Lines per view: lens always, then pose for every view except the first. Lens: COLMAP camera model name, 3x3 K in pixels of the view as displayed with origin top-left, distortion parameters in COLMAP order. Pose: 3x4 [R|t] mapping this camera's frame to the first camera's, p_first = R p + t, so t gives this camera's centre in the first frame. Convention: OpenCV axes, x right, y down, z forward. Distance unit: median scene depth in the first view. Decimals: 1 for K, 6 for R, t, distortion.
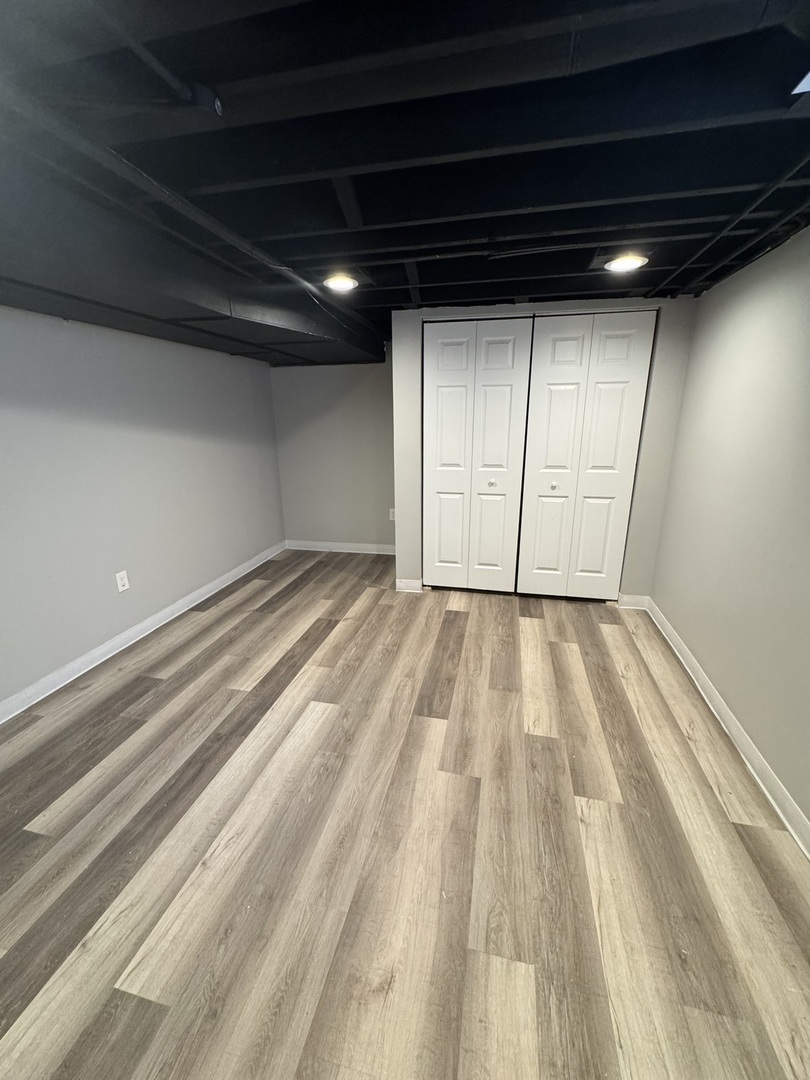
lens RADIAL K [[430.3, 0, 405.0], [0, 430.3, 540.0], [0, 0, 1]] dist [-0.003881, -0.000157]
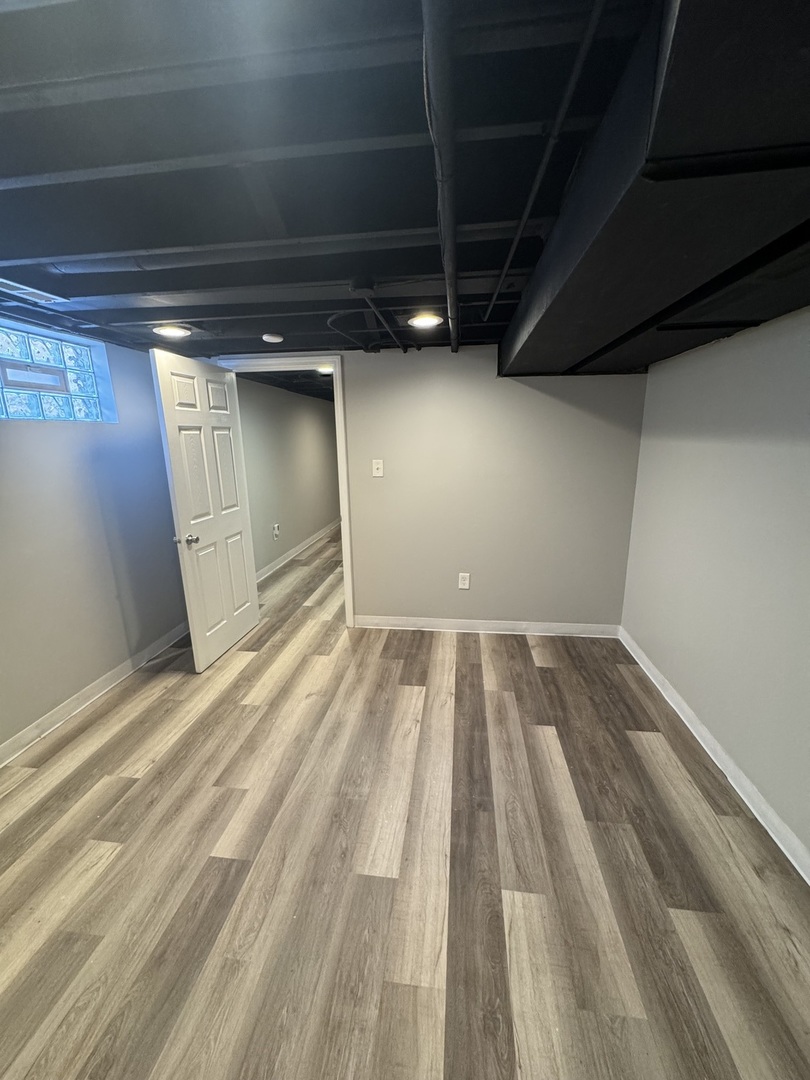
lens RADIAL K [[430.3, 0, 405.0], [0, 430.3, 540.0], [0, 0, 1]] dist [-0.003881, -0.000157]
pose [[-0.994475, 0.048462, -0.093121, -0.222691], [-0.004675, 0.865738, 0.500475, -0.498988], [0.104872, 0.498146, -0.860728, 1.535079]]
